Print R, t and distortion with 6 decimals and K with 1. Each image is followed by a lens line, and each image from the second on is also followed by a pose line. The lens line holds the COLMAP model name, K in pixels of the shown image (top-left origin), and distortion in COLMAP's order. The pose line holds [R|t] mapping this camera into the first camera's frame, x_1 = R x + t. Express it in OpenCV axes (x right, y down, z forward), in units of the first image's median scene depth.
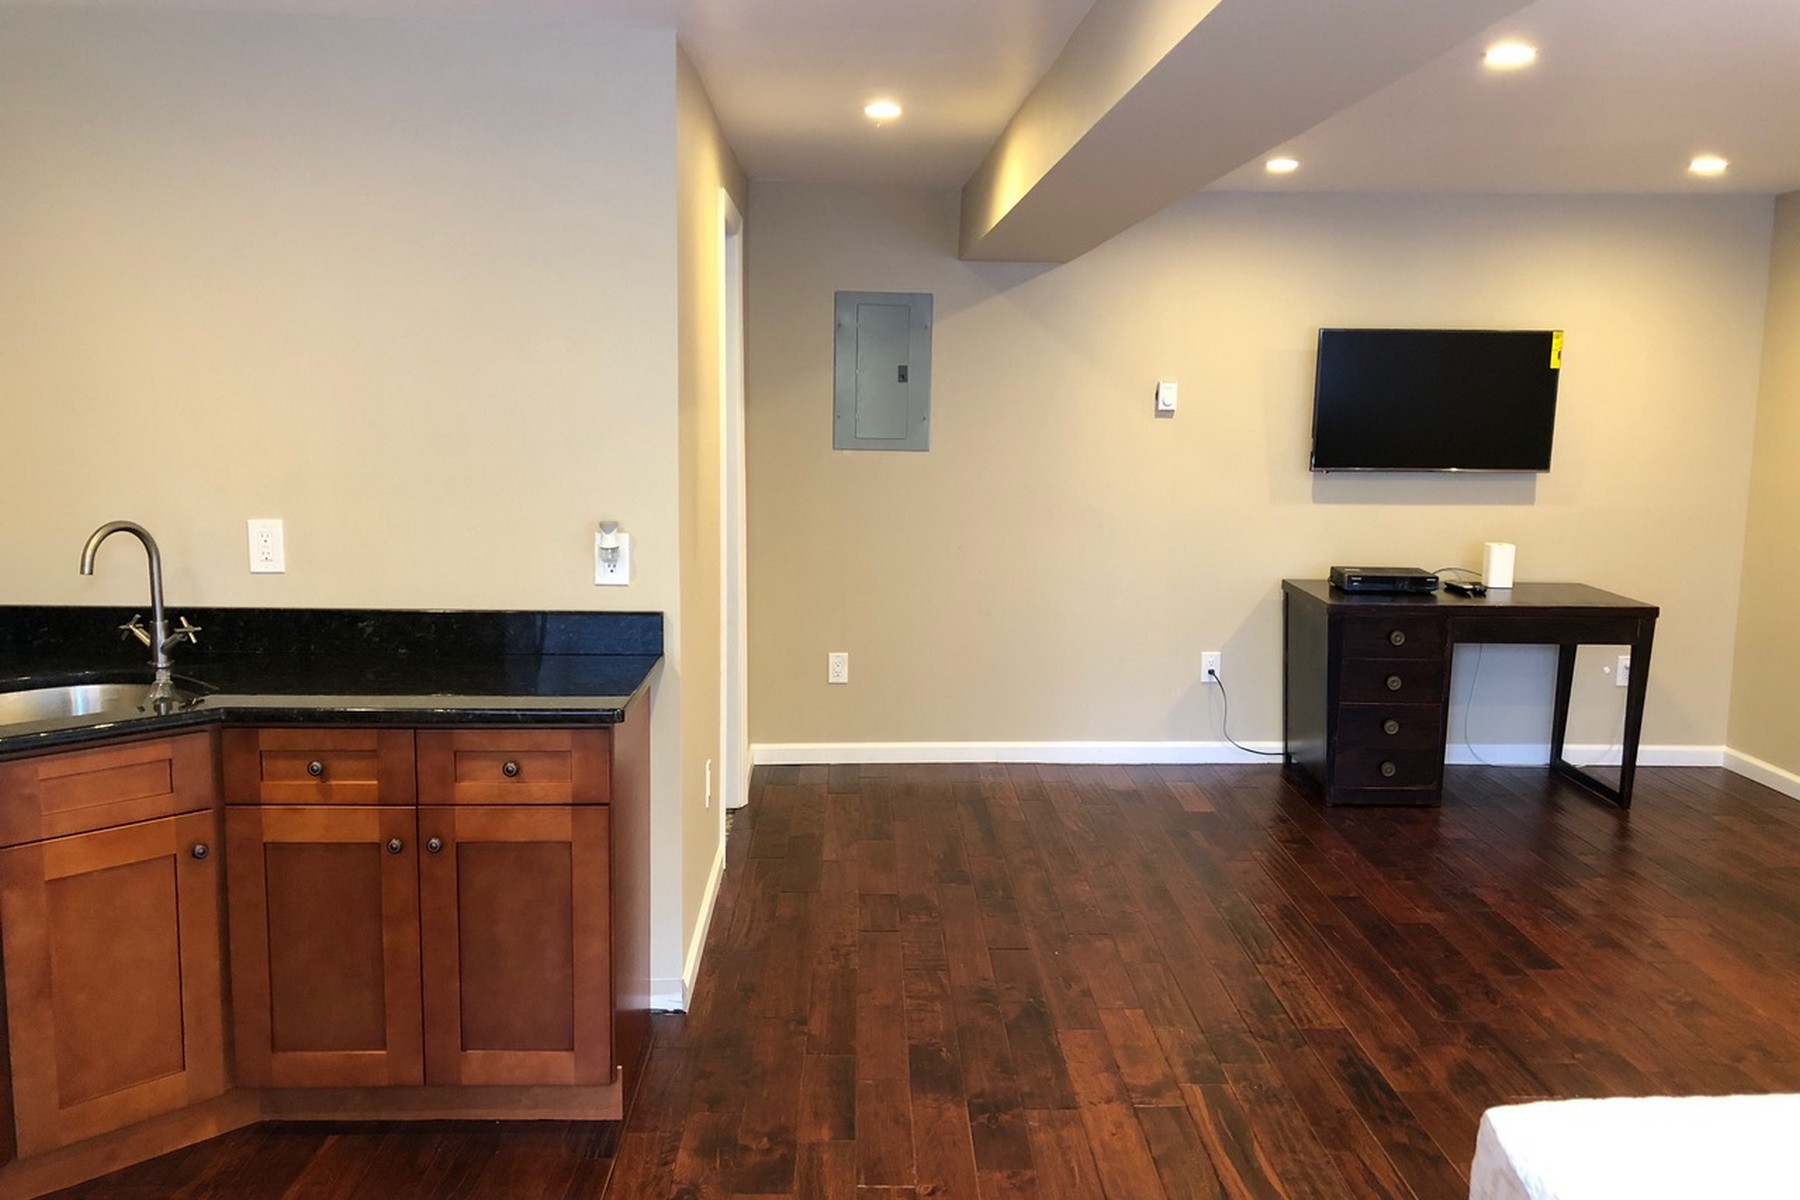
lens RADIAL K [[1481.1, 0, 898.1], [0, 1481.1, 571.9], [0, 0, 1]] dist [0.042222, -0.043109]
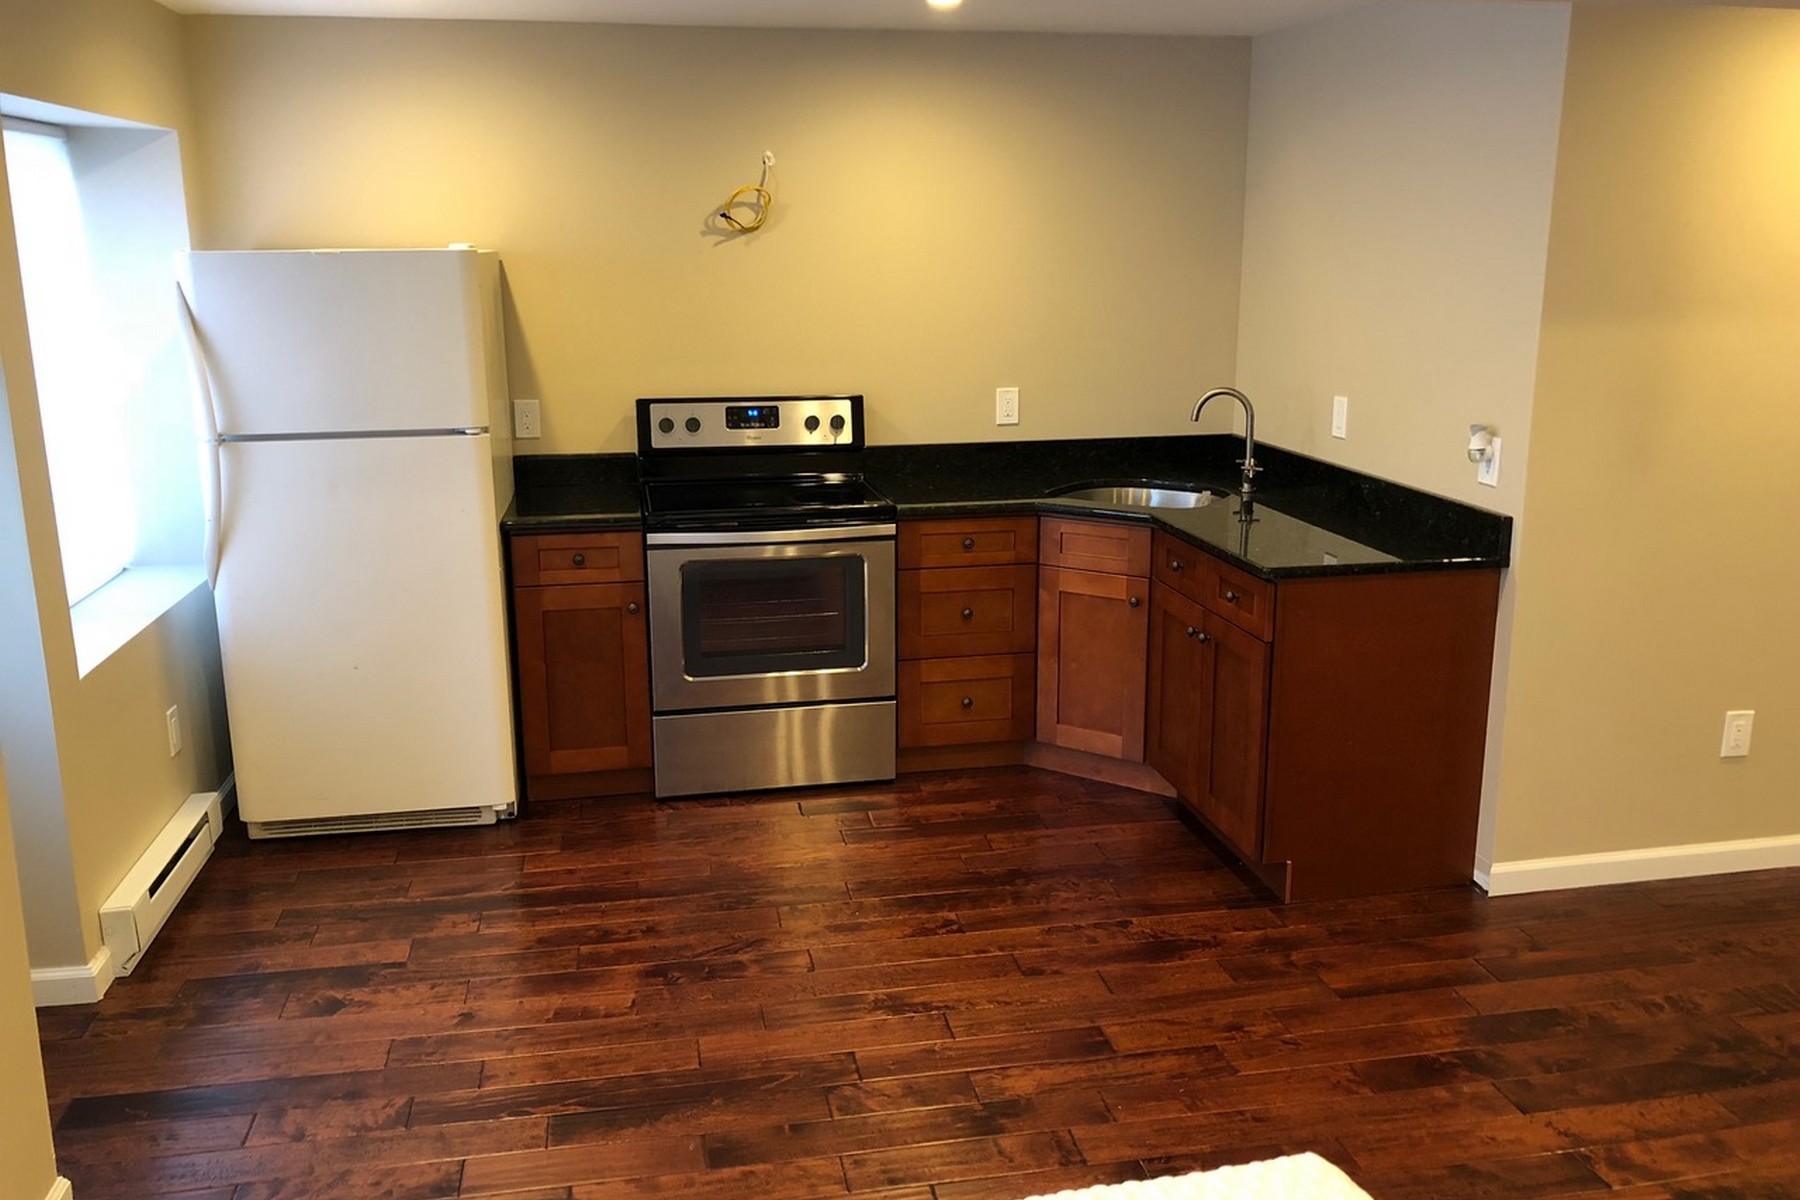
lens RADIAL K [[1453.5, 0, 900.0], [0, 1453.5, 600.0], [0, 0, 1]] dist [0.007110, -0.005223]
pose [[0.150352, 0.217030, -0.964517, 0.790377], [-0.106811, 0.973462, 0.202393, -0.078885], [0.982846, 0.072591, 0.169543, 0.416906]]
